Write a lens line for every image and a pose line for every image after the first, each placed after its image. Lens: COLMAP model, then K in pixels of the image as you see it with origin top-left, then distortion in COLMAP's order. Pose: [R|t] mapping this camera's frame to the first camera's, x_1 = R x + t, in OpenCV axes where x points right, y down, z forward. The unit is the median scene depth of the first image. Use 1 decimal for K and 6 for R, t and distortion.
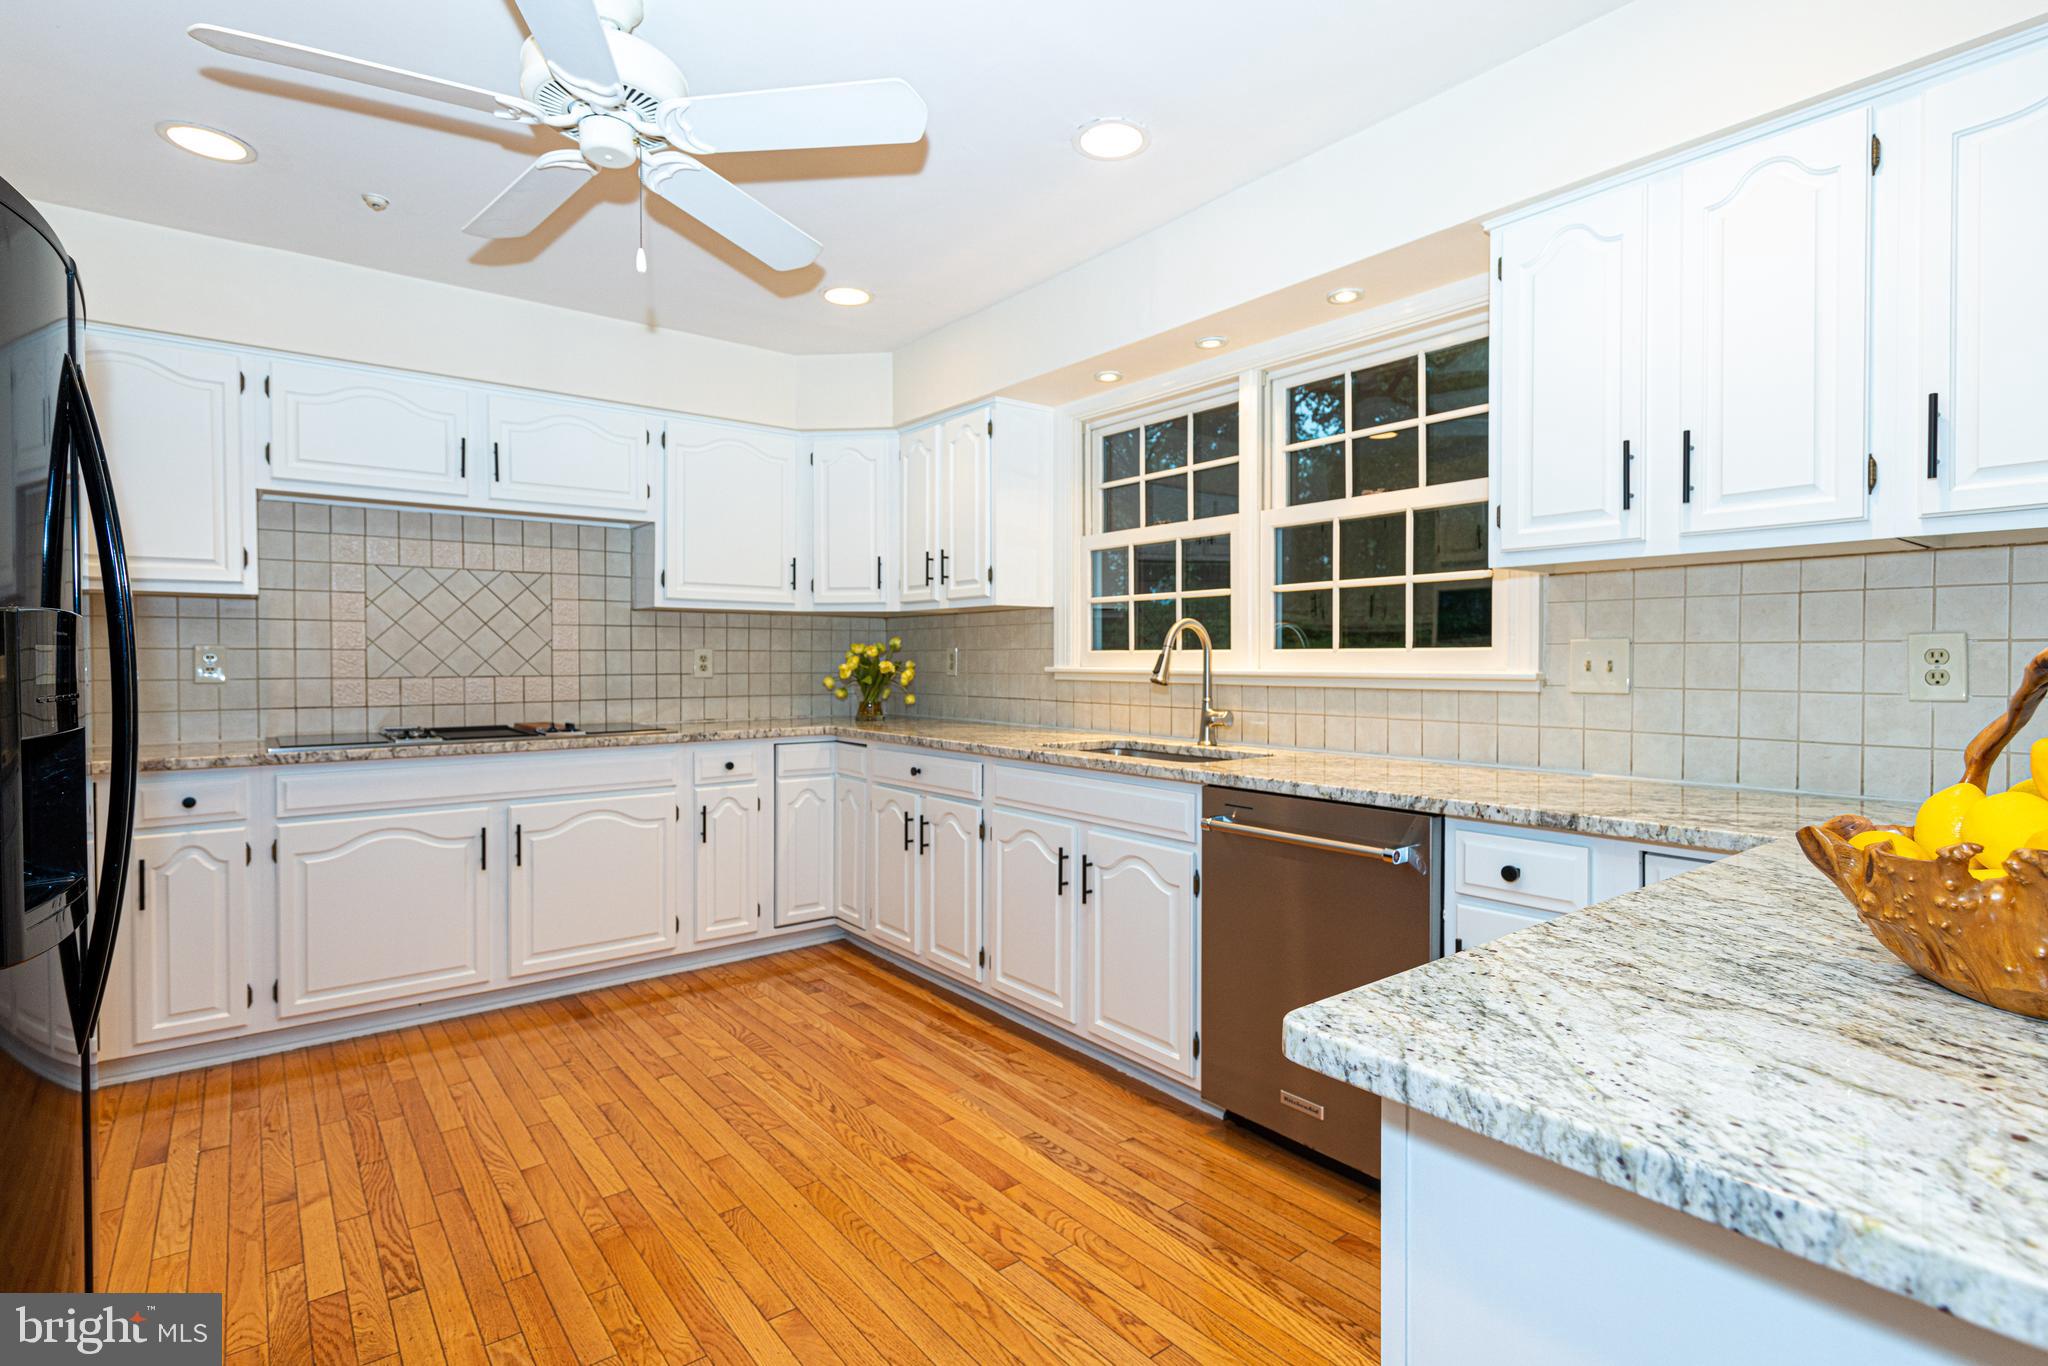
lens RADIAL K [[965.5, 0, 1025.0], [0, 965.5, 690.4], [0, 0, 1]] dist [-0.048270, -0.000059]
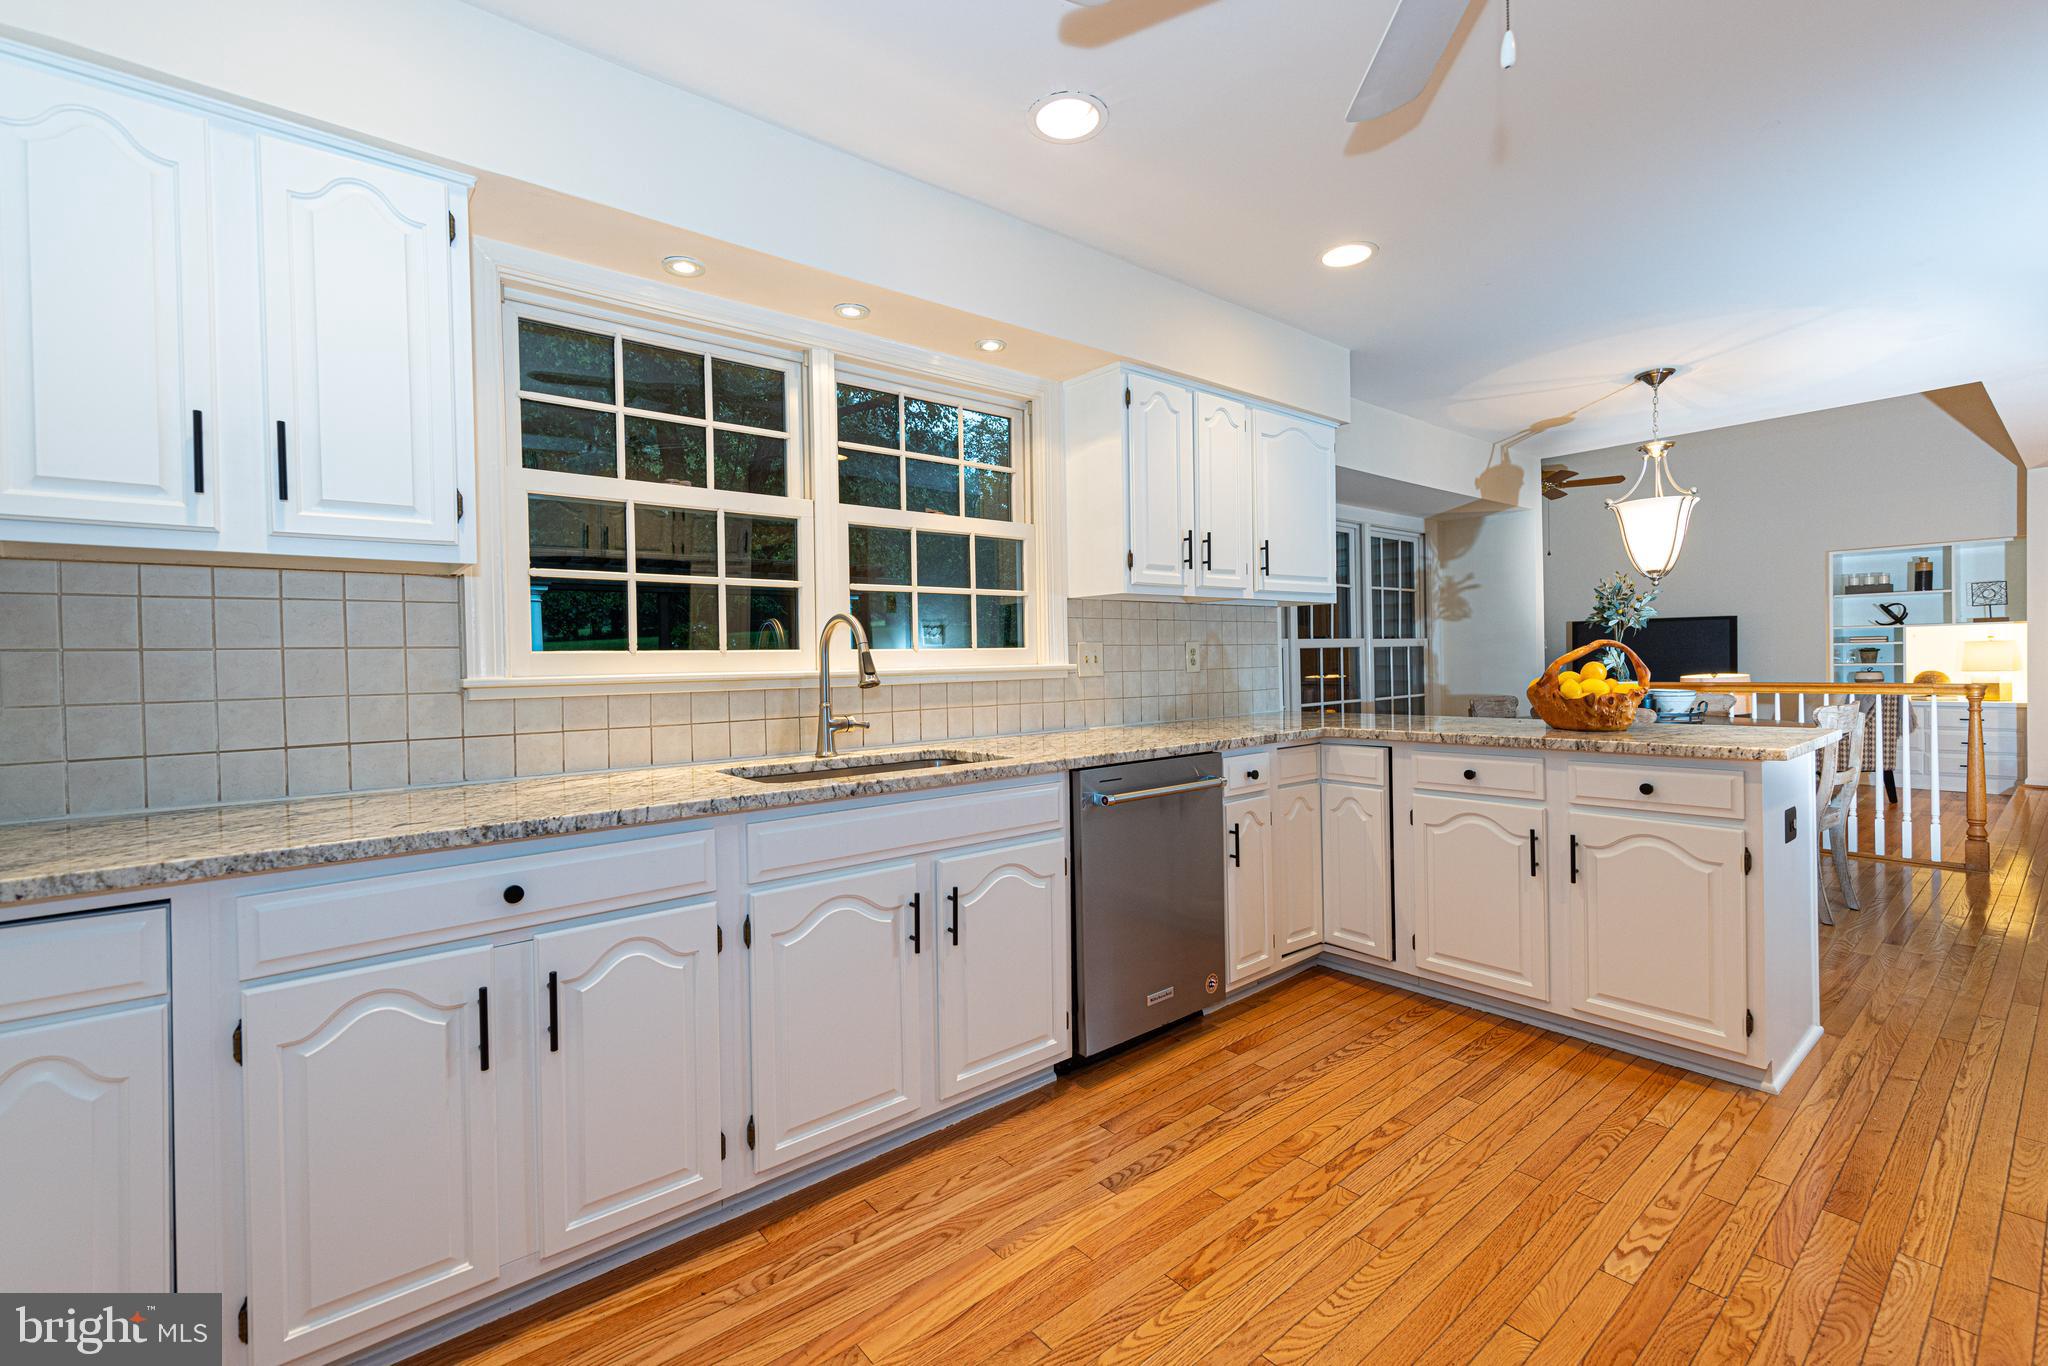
lens RADIAL K [[886.8, 0, 1028.3], [0, 886.8, 672.9], [0, 0, 1]] dist [0.003965, -0.000855]
pose [[-0.024224, -0.019087, 0.999524, -0.704726], [0.047314, 0.998675, 0.020218, -0.030479], [-0.998586, 0.047781, -0.023289, 0.923470]]
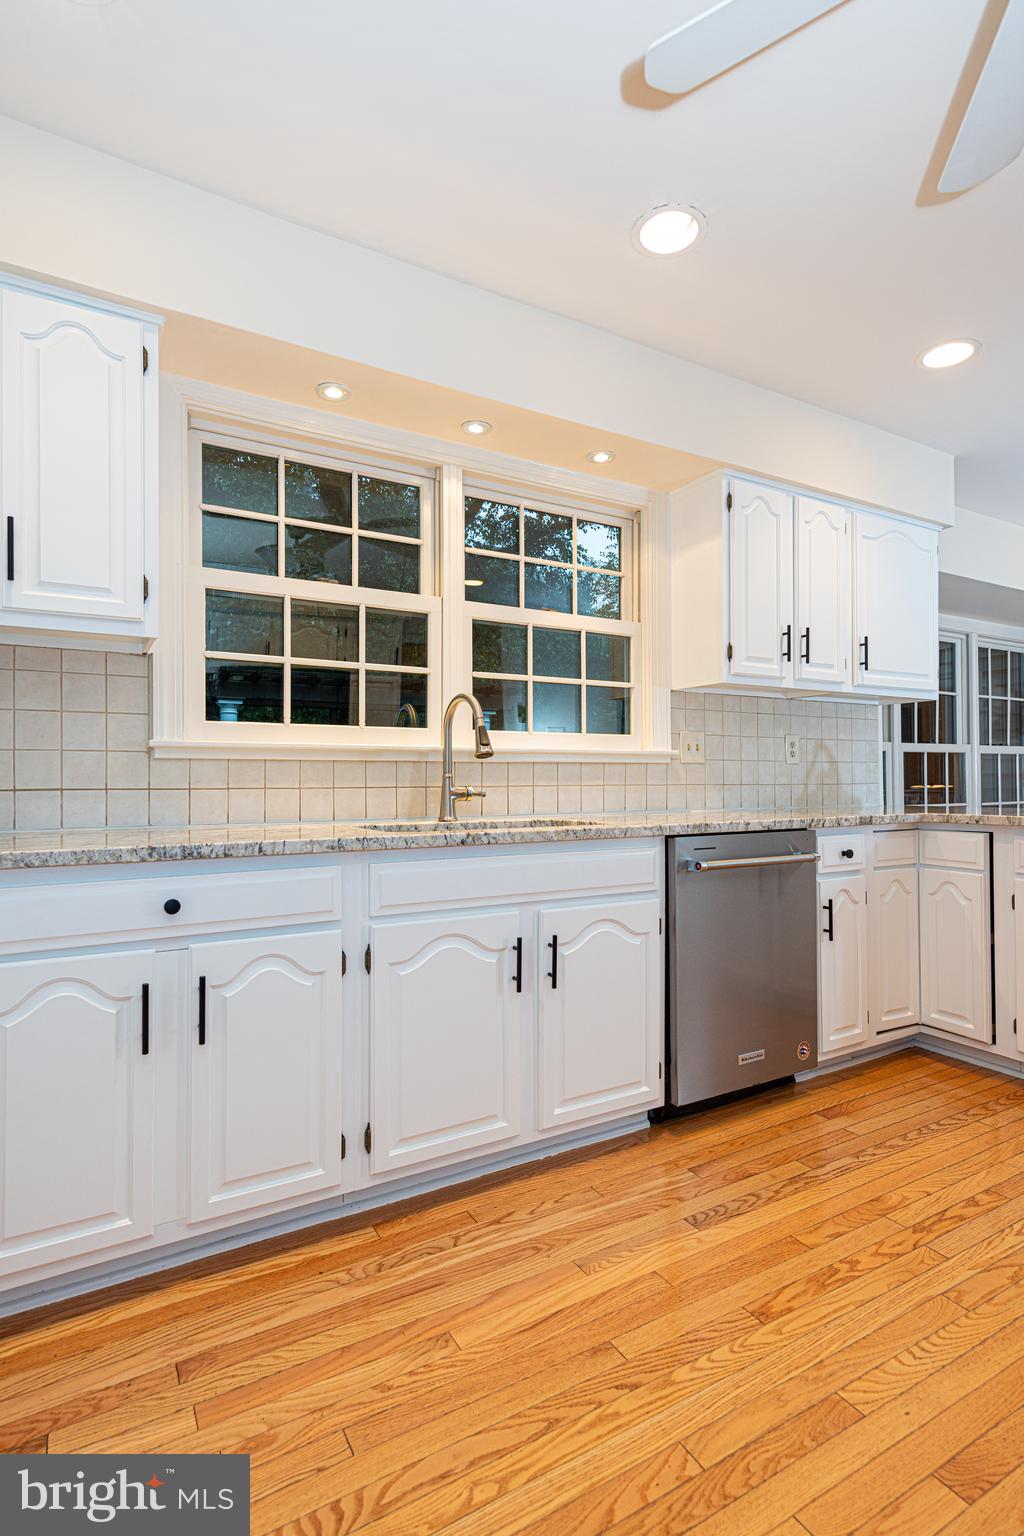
lens RADIAL K [[784.4, 0, 522.4], [0, 784.4, 776.4], [0, 0, 1]] dist [0.005382, -0.001563]
pose [[0.138020, 0.000642, 0.990429, -0.681175], [0.032832, 0.999447, -0.005223, 0.019580], [-0.989885, 0.033239, 0.137922, 0.900482]]
